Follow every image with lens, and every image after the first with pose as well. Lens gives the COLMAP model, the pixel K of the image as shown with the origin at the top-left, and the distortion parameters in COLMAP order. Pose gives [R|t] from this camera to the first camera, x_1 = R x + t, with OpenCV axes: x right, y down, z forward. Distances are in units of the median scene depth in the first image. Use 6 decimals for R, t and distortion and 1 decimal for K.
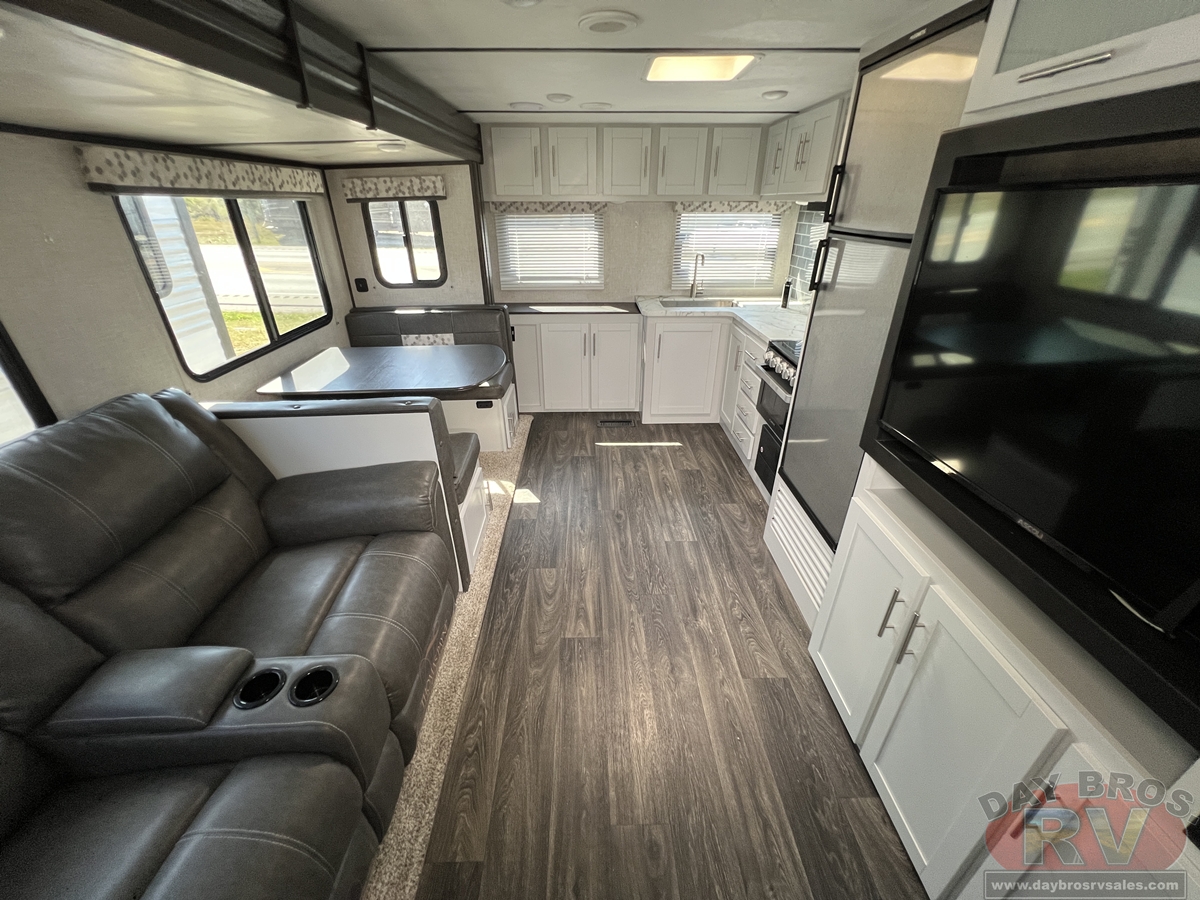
lens RADIAL K [[478.9, 0, 597.9], [0, 478.9, 447.7], [0, 0, 1]] dist [-0.002419, 0.000068]
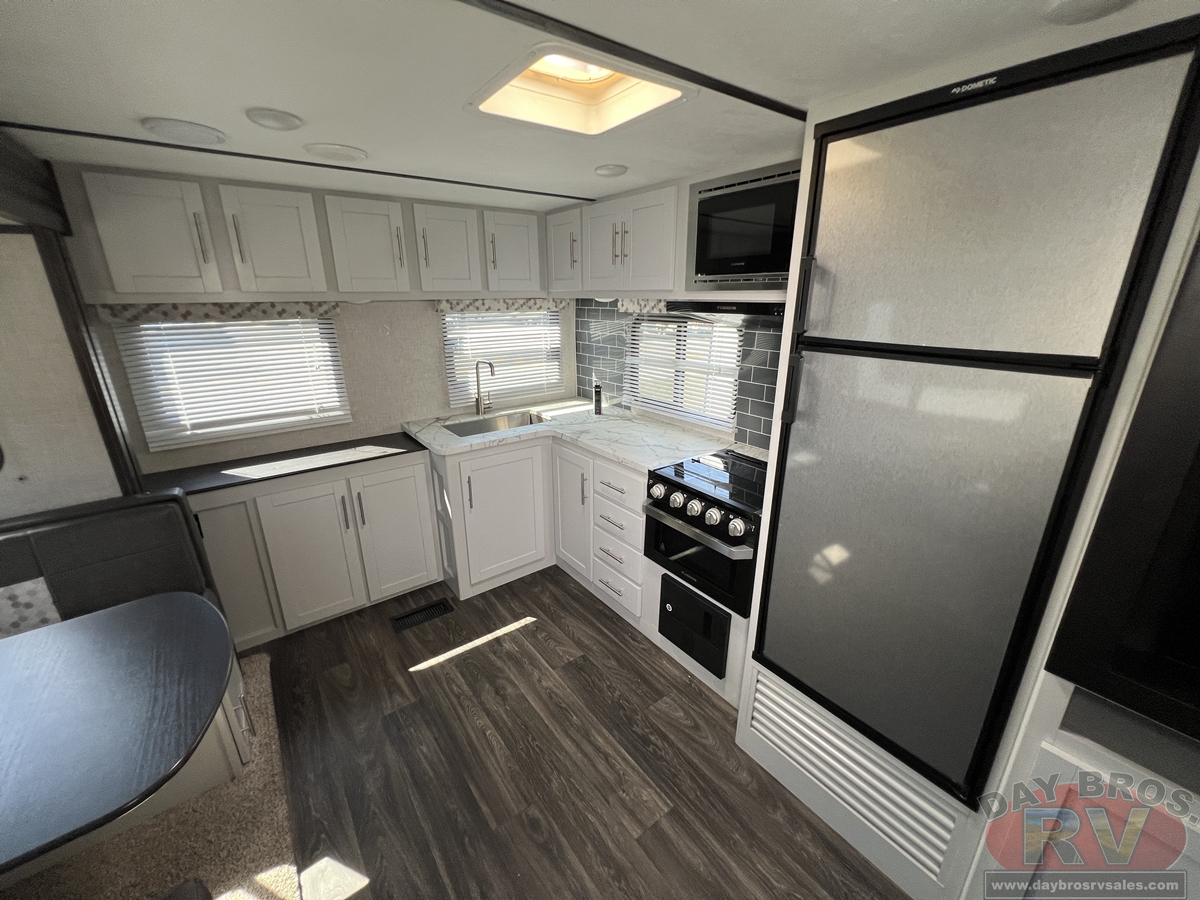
lens RADIAL K [[478.9, 0, 596.3], [0, 478.9, 448.0], [0, 0, 1]] dist [-0.002419, 0.000068]
pose [[0.812085, -0.182837, 0.554156, -0.124577], [0.269696, 0.959734, -0.078573, -0.212629], [-0.517477, 0.213262, 0.828696, 0.386999]]
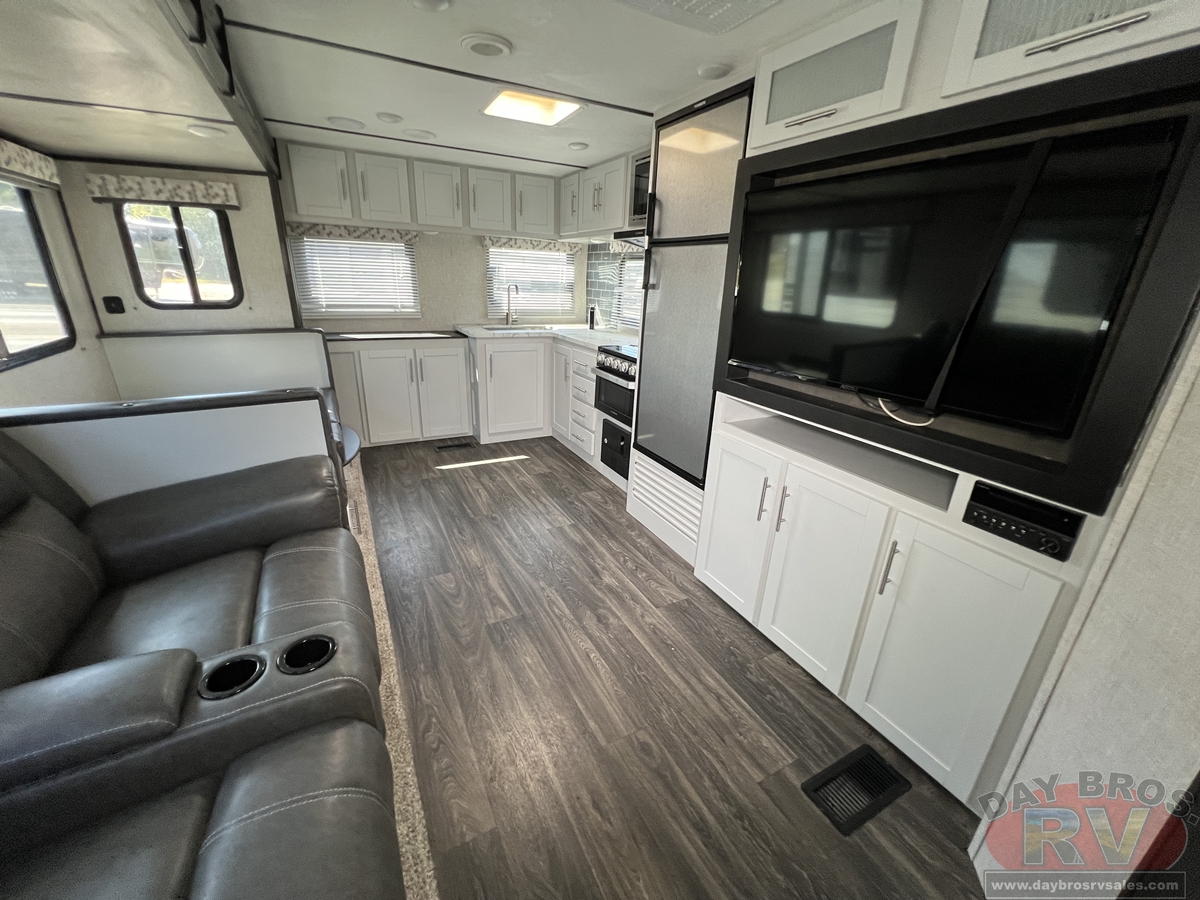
lens RADIAL K [[480.6, 0, 597.9], [0, 480.6, 447.7], [0, 0, 1]] dist [-0.004339, 0.000509]
pose [[0.893133, -0.117591, 0.434149, -0.176497], [0.169199, 0.982160, -0.082055, 0.112707], [-0.416754, 0.146744, 0.897096, -0.017112]]
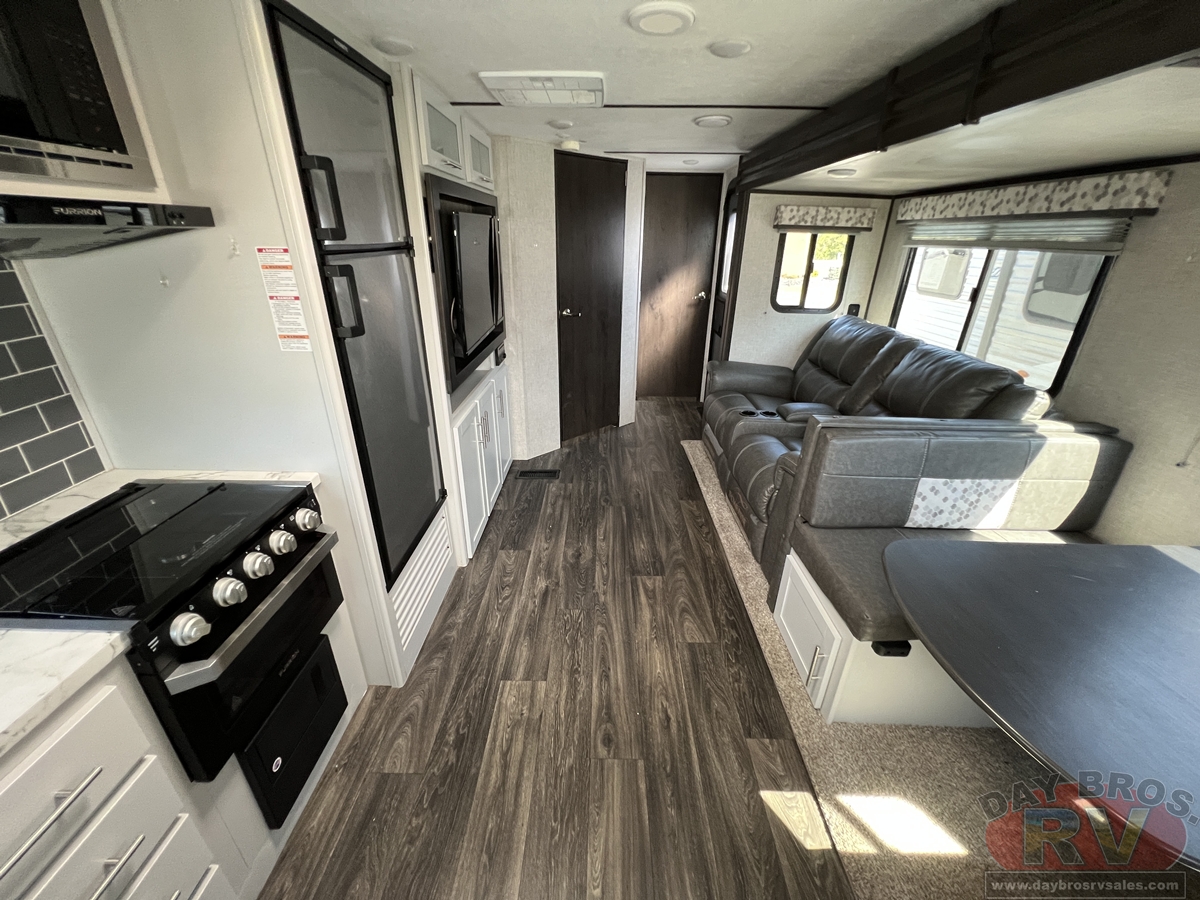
lens RADIAL K [[478.9, 0, 599.0], [0, 478.9, 445.9], [0, 0, 1]] dist [-0.002419, 0.000068]
pose [[-0.999326, -0.024788, 0.027086, 0.045433], [0.005552, 0.627201, 0.778837, -0.523569], [-0.036294, 0.778463, -0.626641, 1.052264]]
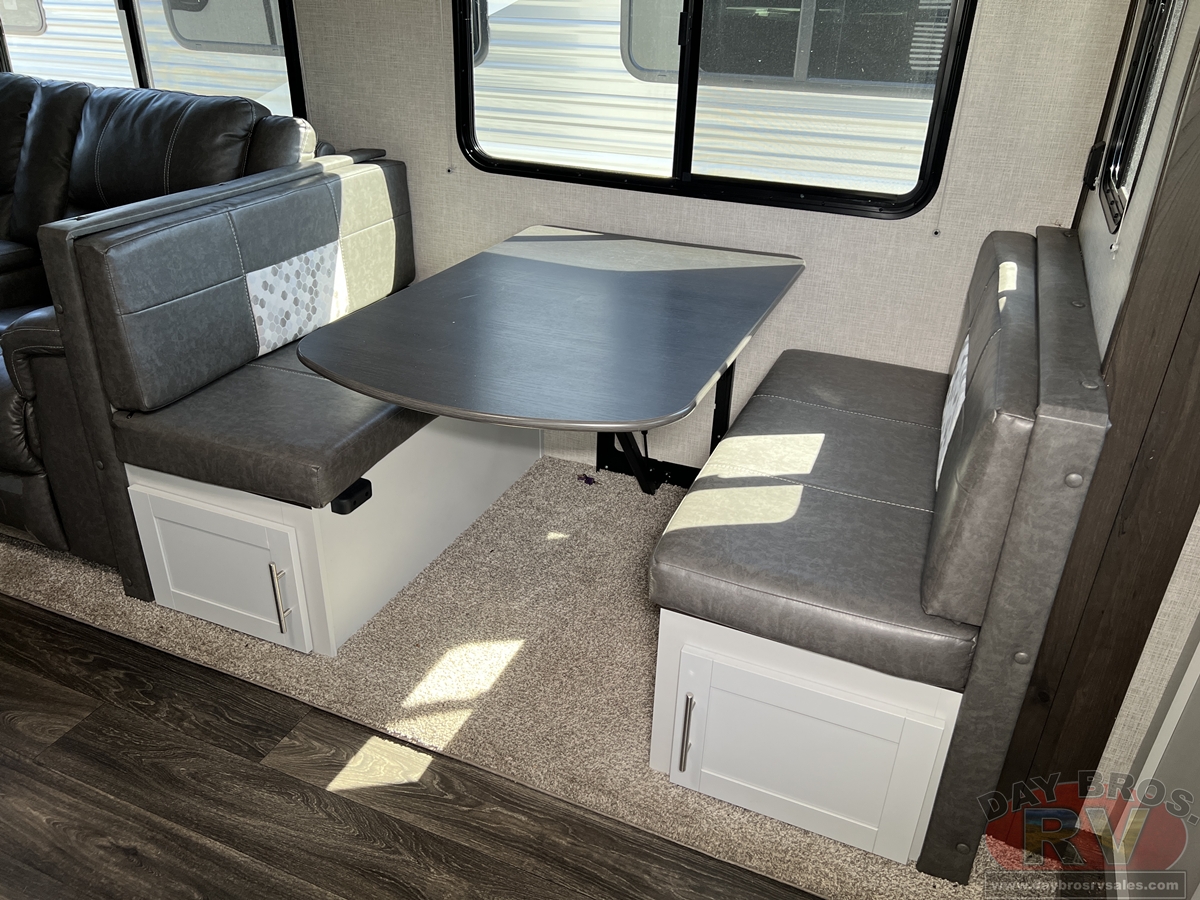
lens RADIAL K [[899.7, 0, 605.8], [0, 899.7, 447.2], [0, 0, 1]] dist [0.039671, -0.048106]
pose [[-0.404216, 0.425365, -0.809737, 0.204182], [-0.443954, 0.682769, 0.580286, -0.495064], [0.799696, 0.594047, -0.087144, 1.079910]]
